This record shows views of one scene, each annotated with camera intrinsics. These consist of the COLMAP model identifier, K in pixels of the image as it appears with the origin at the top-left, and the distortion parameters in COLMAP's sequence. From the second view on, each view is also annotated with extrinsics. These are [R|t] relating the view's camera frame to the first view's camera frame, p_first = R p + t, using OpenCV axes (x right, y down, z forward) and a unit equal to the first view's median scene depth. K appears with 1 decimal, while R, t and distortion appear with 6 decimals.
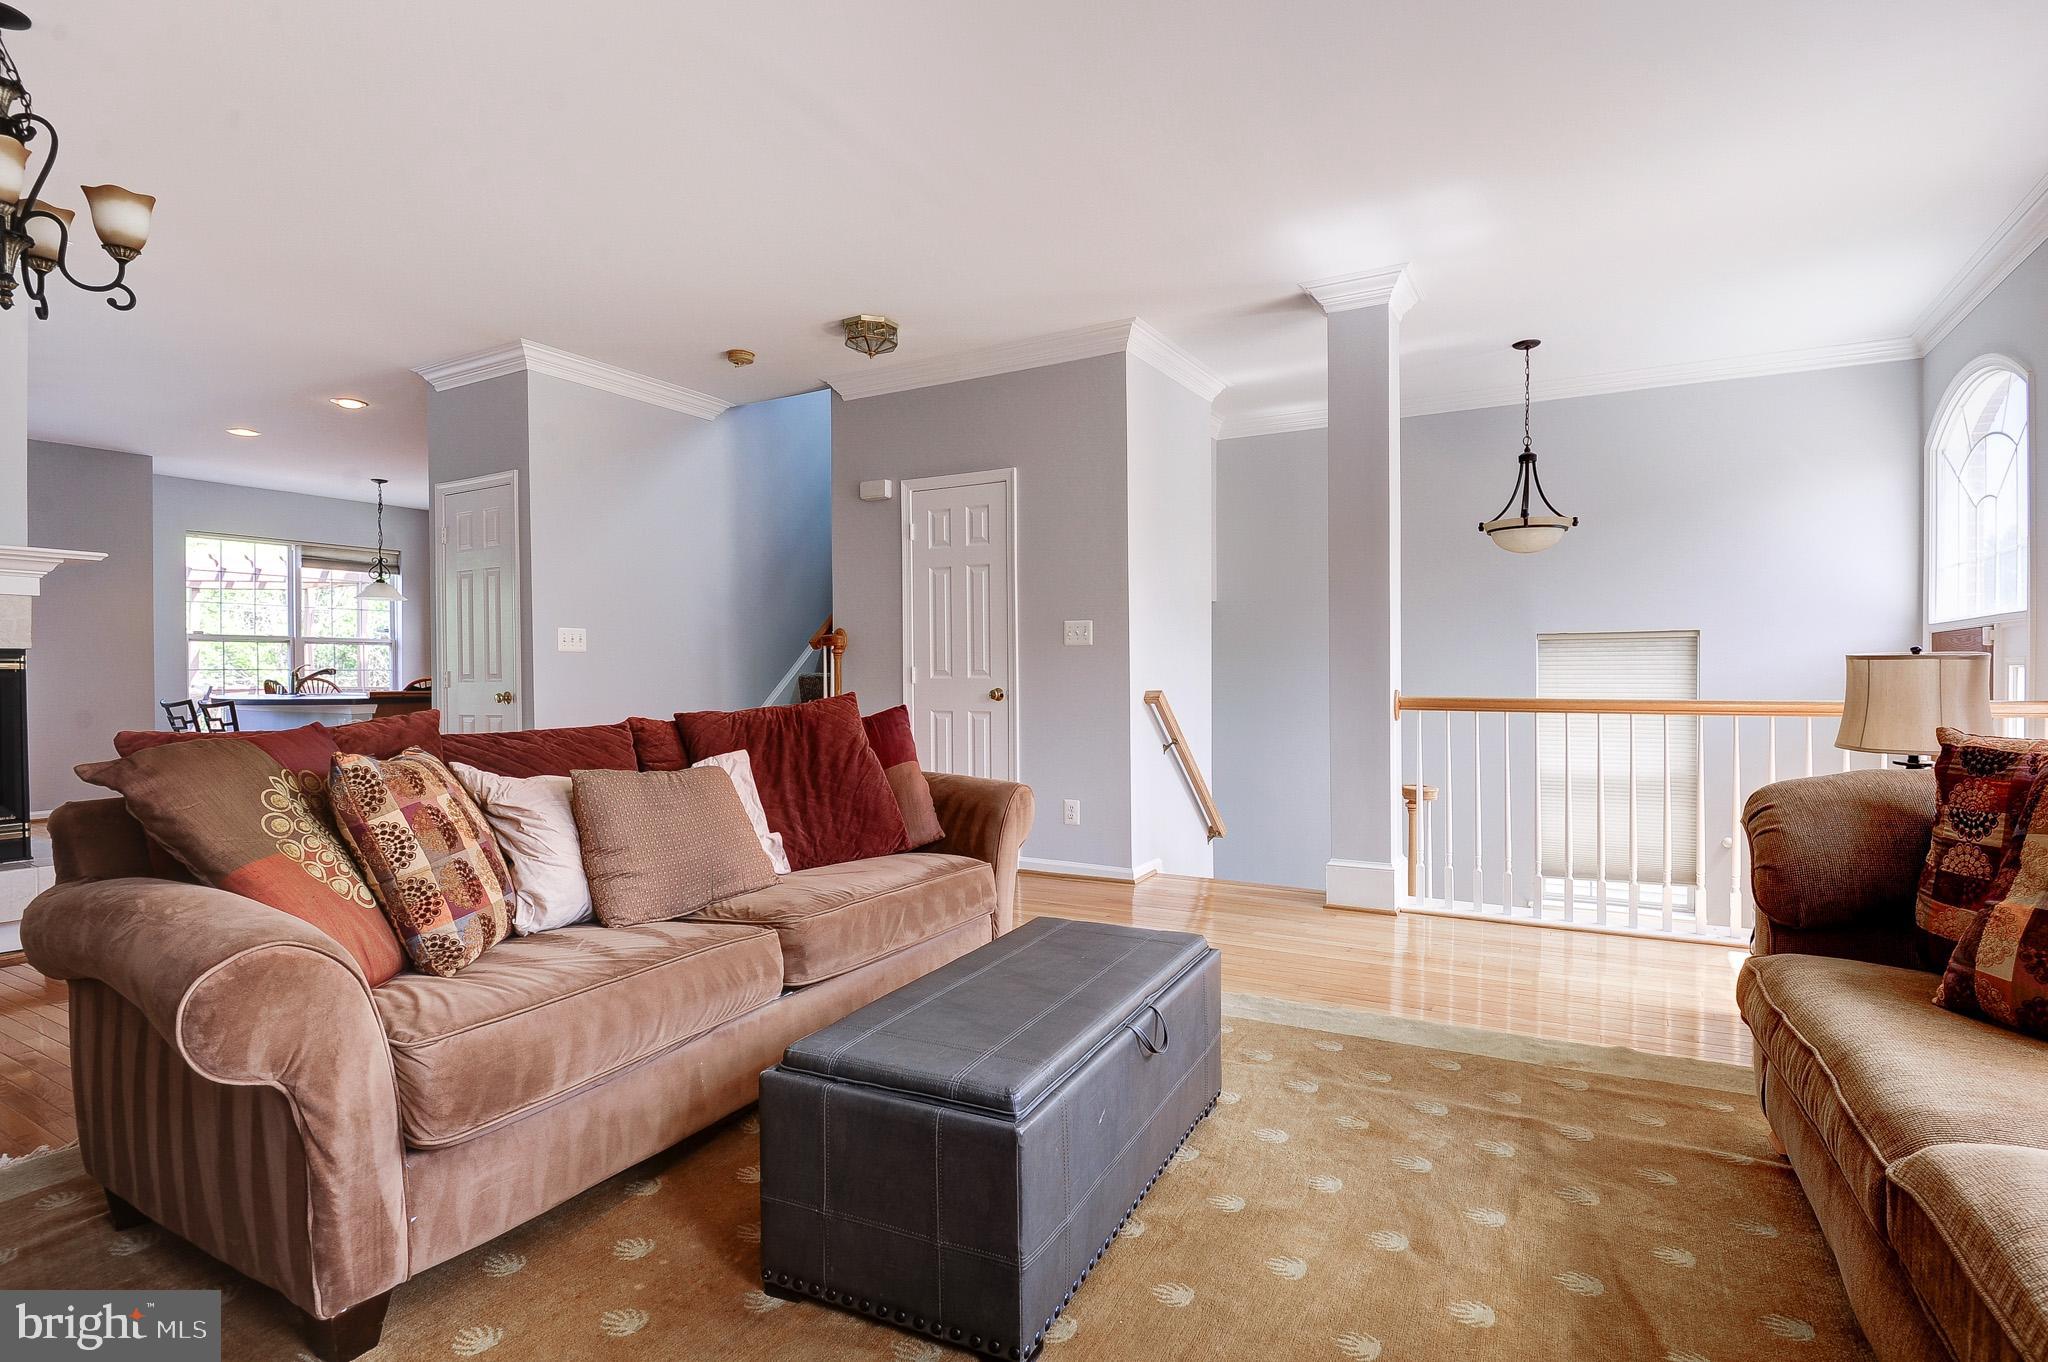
lens RADIAL K [[982.9, 0, 1048.3], [0, 982.9, 661.5], [0, 0, 1]] dist [-0.022533, -0.000267]
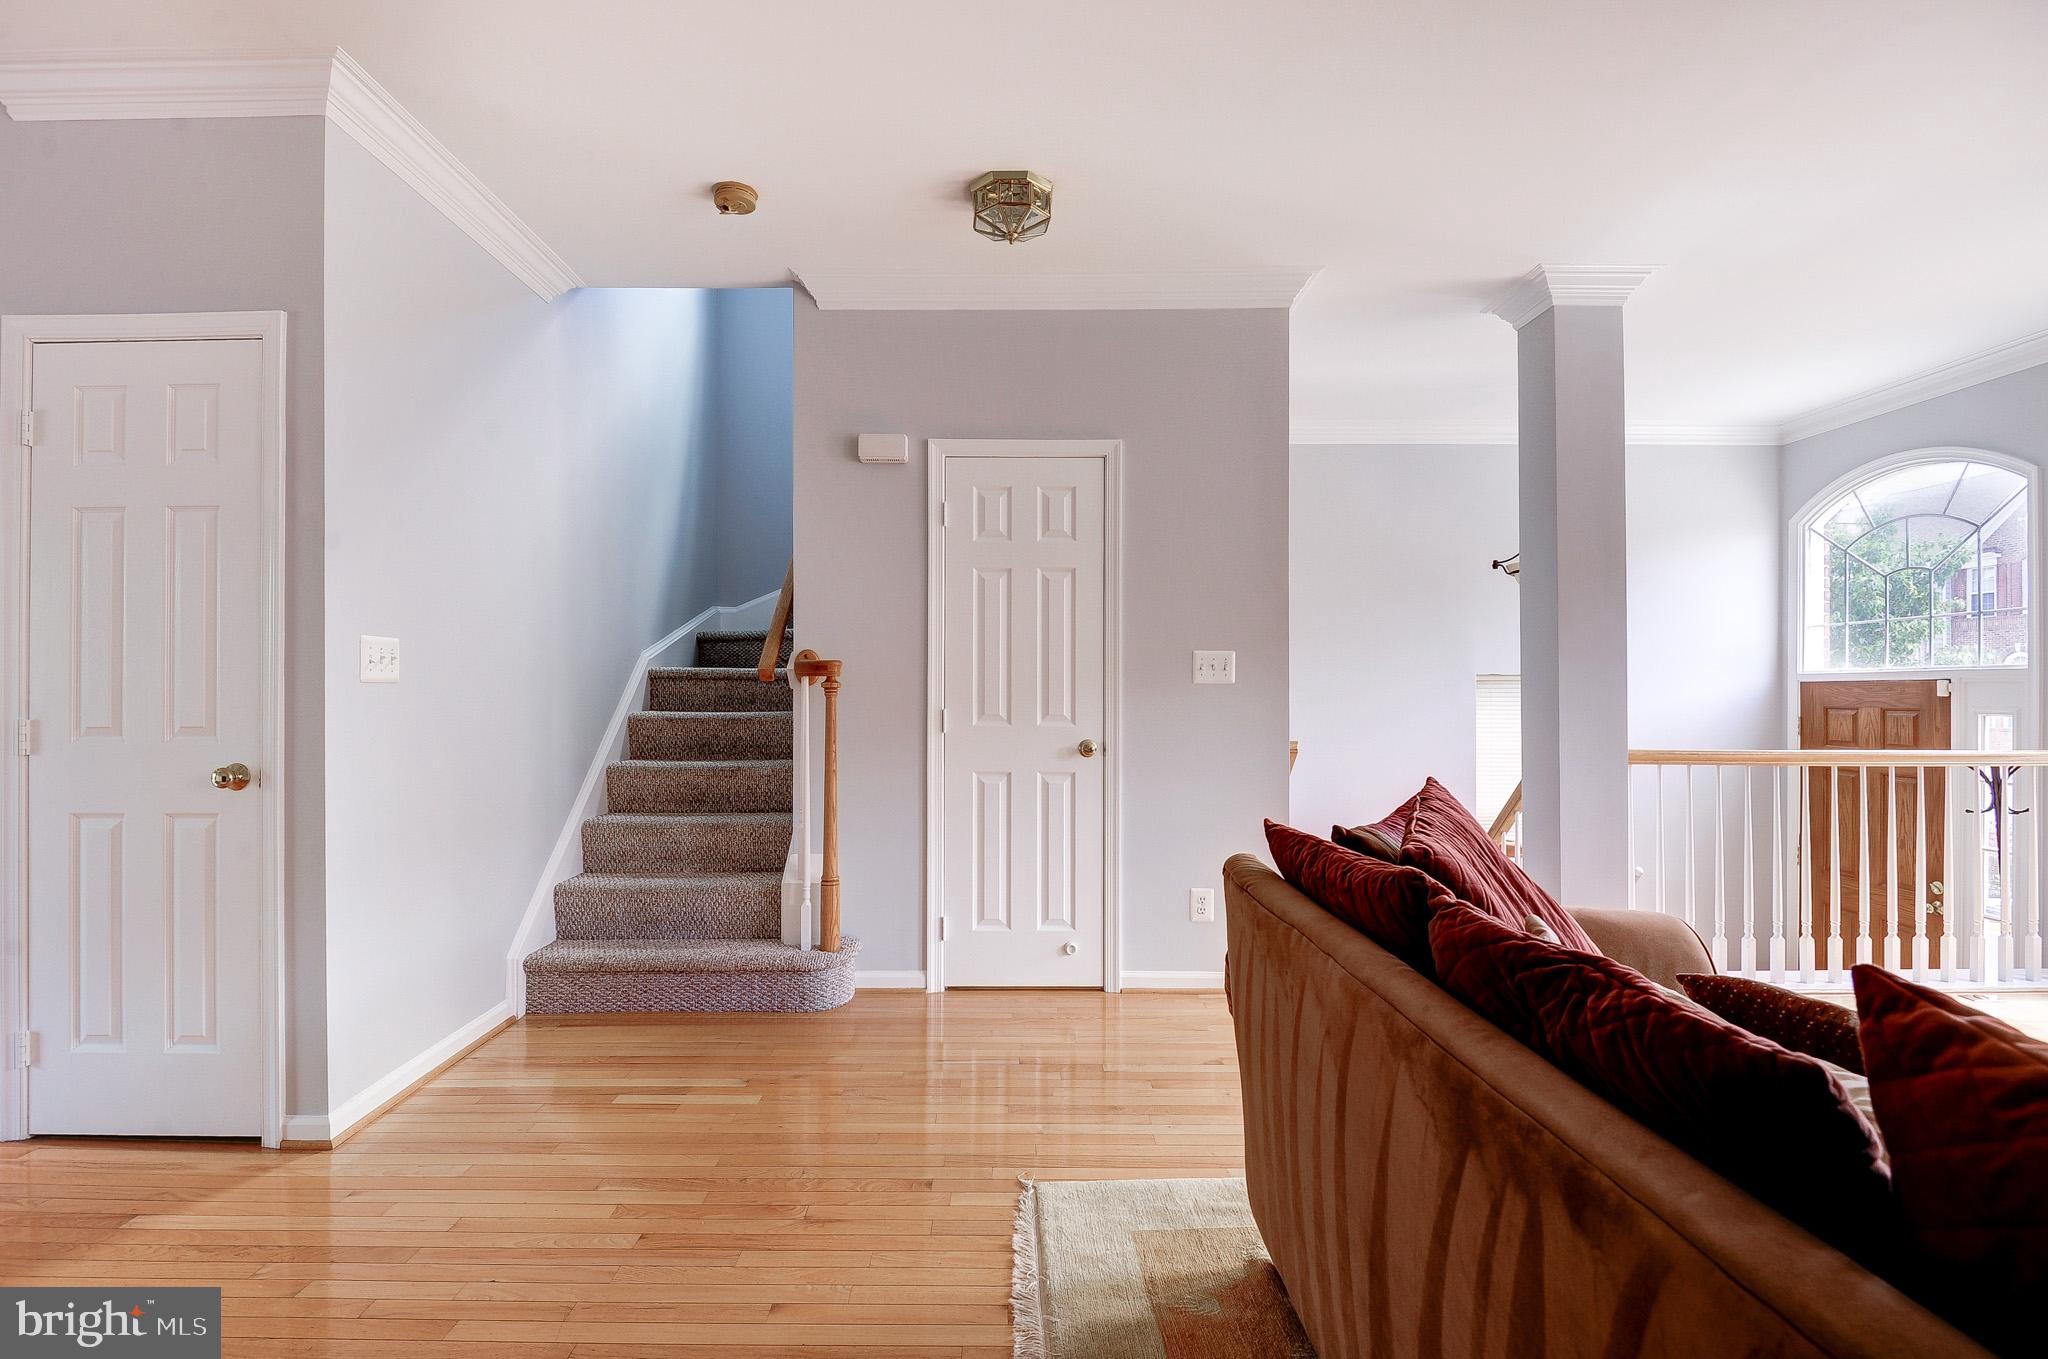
lens RADIAL K [[966.6, 0, 986.3], [0, 966.6, 678.9], [0, 0, 1]] dist [0.000205, -0.013893]
pose [[0.884505, 0.013518, 0.466335, -0.451820], [-0.013819, 0.999901, -0.002774, -0.015354], [-0.466326, -0.003990, 0.884604, 0.399029]]
